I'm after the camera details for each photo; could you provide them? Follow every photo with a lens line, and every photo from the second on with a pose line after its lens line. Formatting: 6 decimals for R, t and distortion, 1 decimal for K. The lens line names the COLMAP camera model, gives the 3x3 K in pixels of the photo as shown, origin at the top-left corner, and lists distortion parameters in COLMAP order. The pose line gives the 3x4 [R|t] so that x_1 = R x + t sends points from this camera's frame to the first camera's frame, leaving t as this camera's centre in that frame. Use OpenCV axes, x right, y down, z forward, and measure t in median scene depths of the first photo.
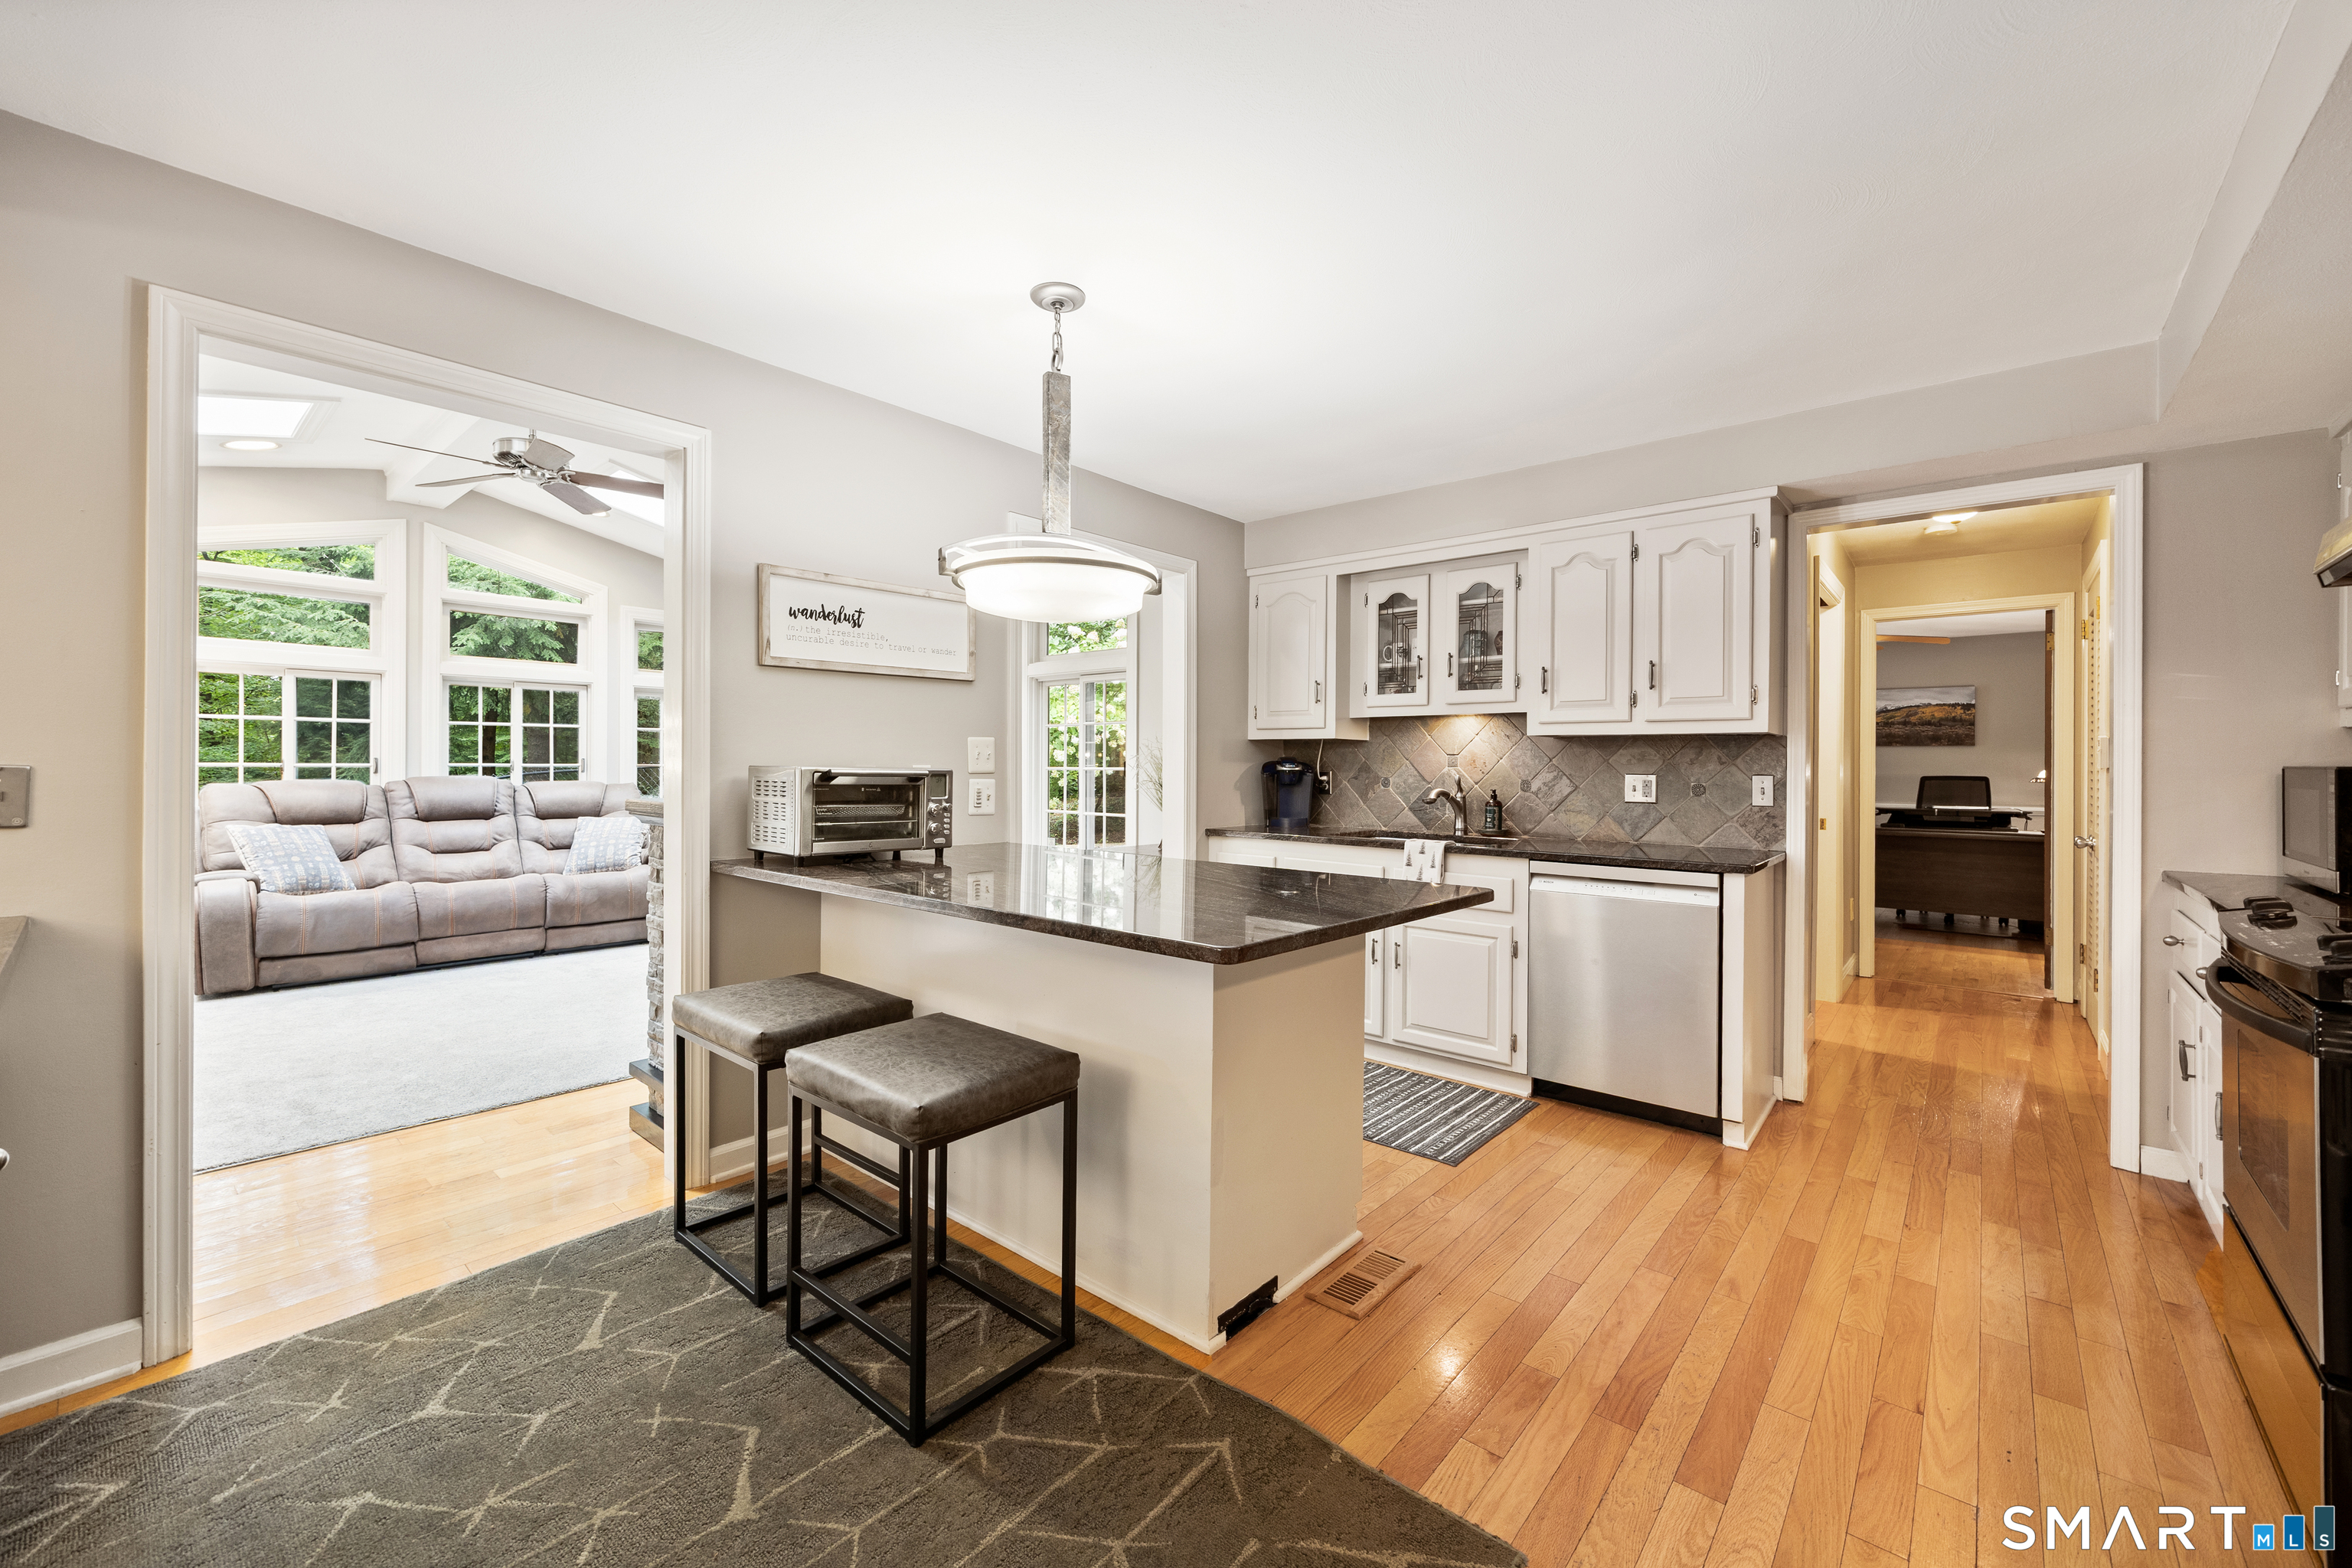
lens RADIAL K [[924.4, 0, 1182.0], [0, 924.4, 771.2], [0, 0, 1]] dist [-0.001116, 0.000273]
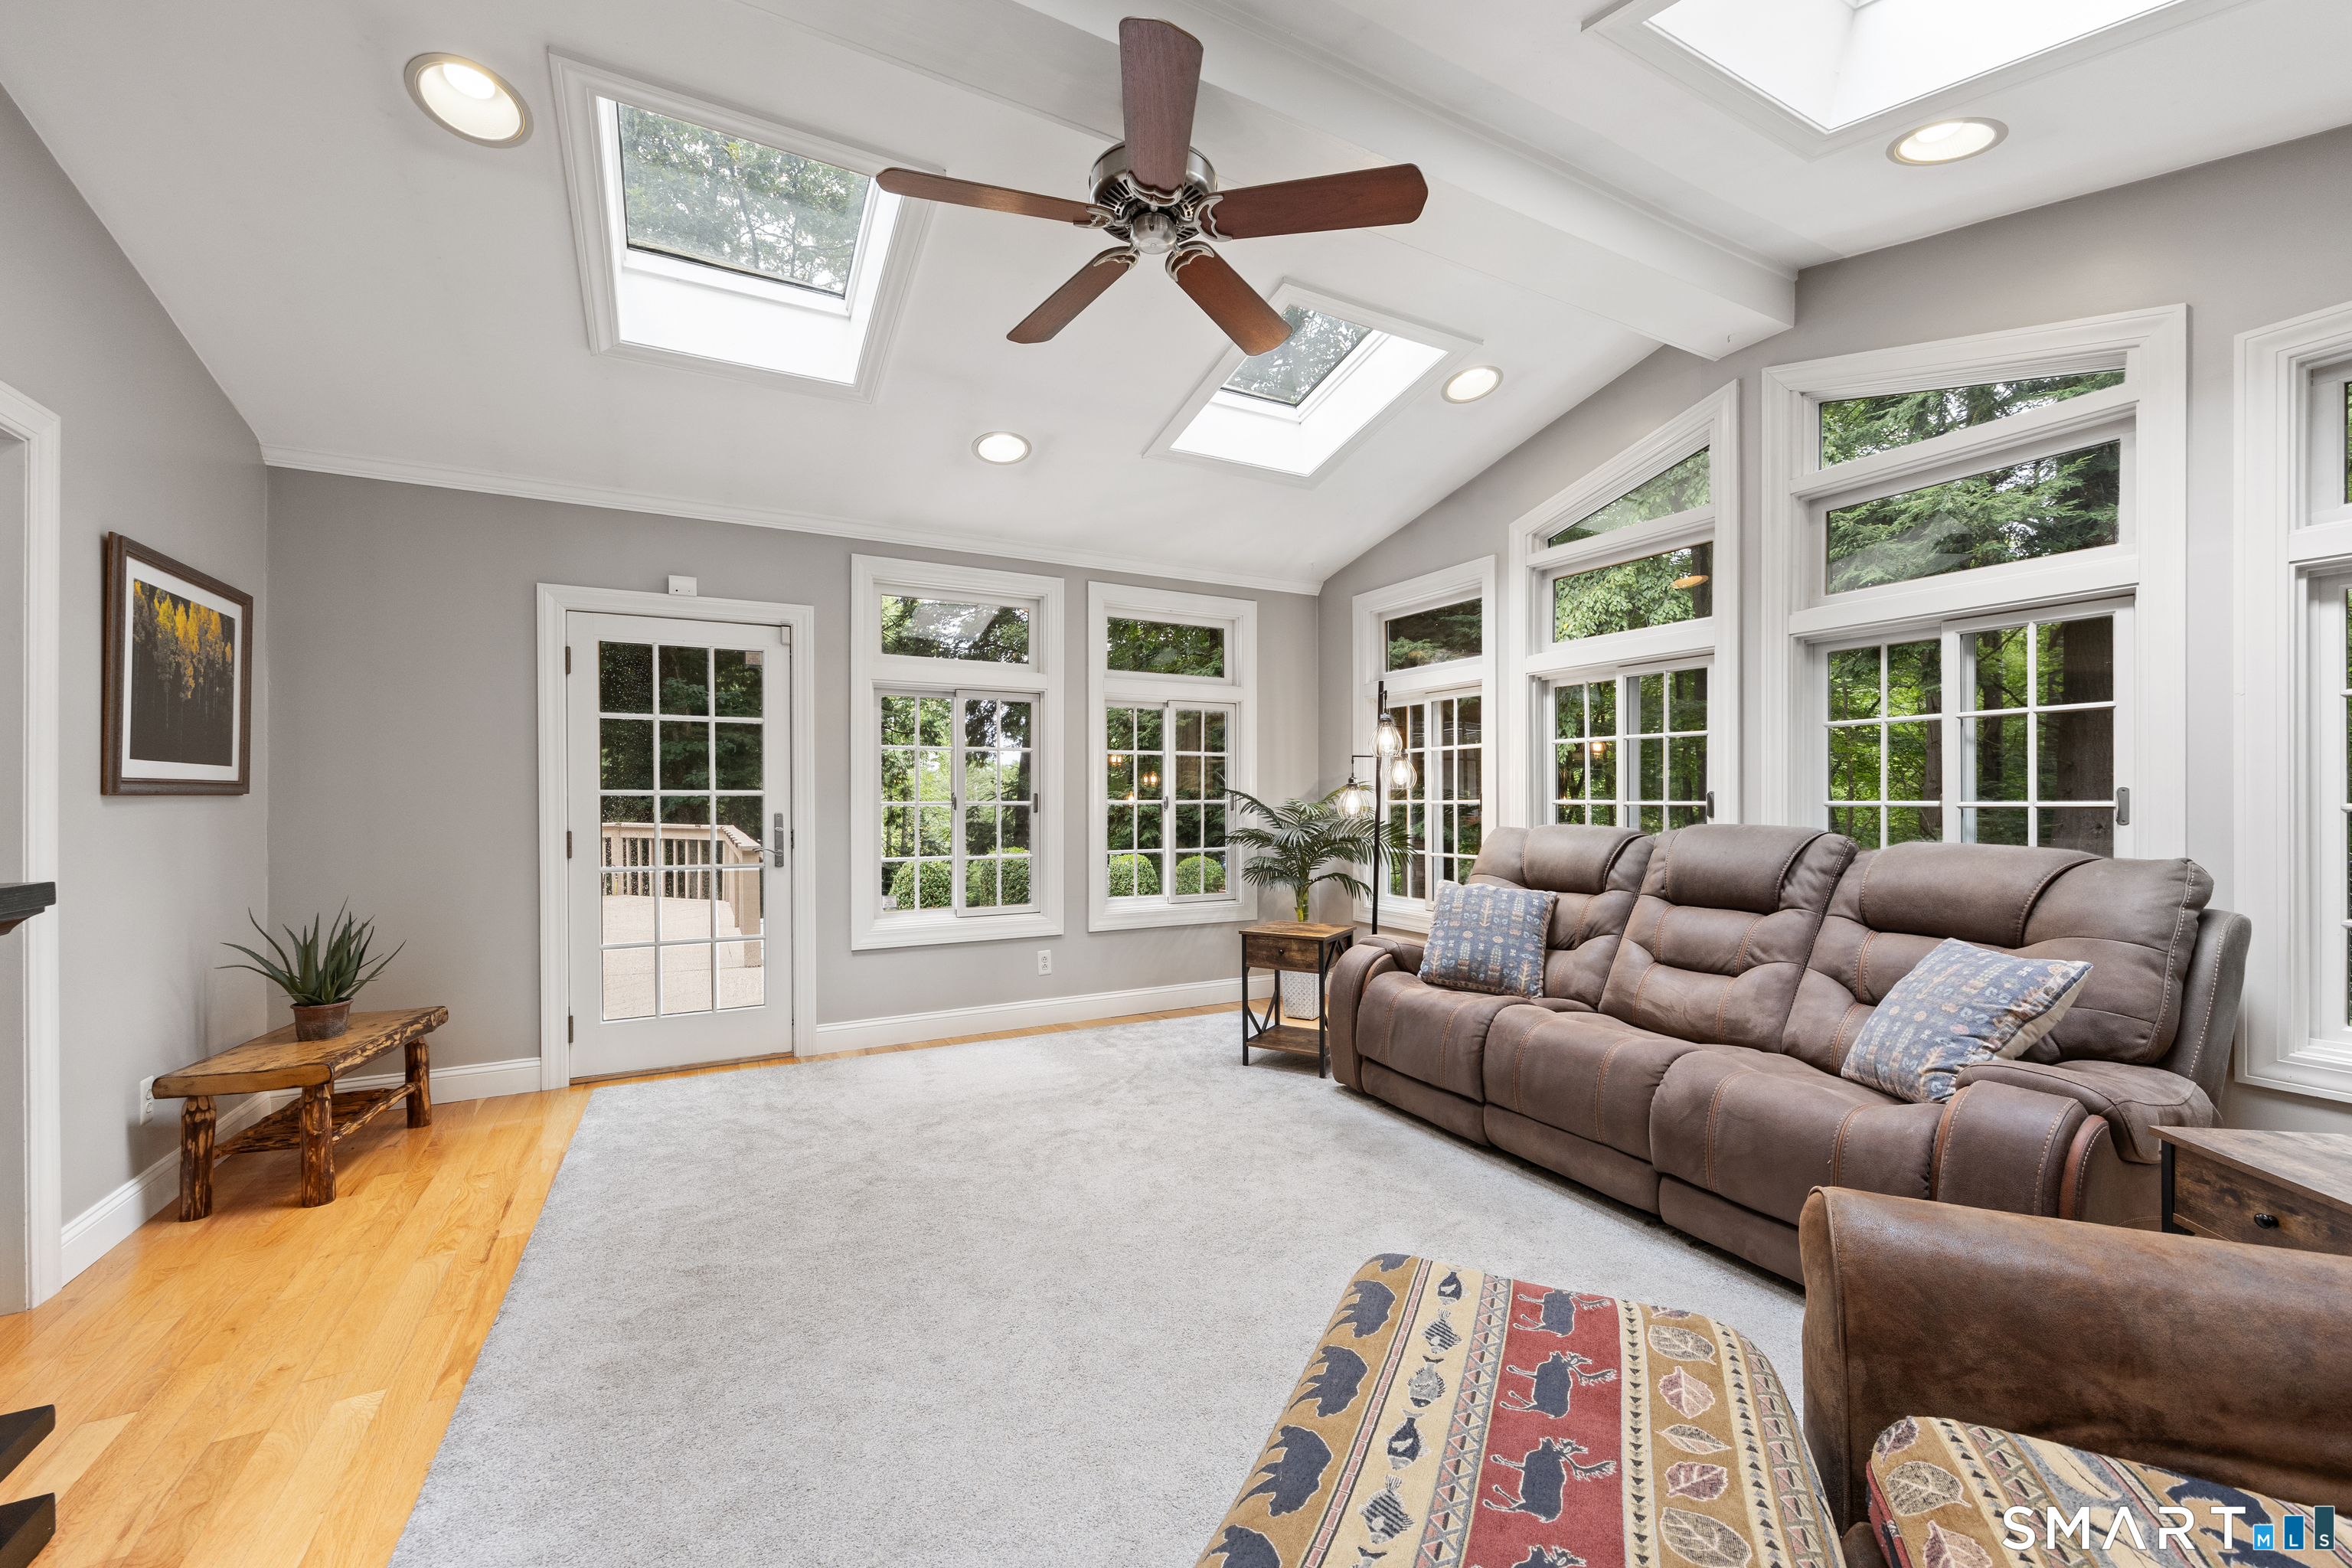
lens RADIAL K [[923.2, 0, 1174.6], [0, 923.2, 798.4], [0, 0, 1]] dist [-0.000868, -0.000077]
pose [[-0.360229, -0.004879, -0.932851, -0.275056], [-0.004355, 0.999984, -0.003549, -0.008906], [0.932854, 0.002784, -0.360245, 1.355572]]
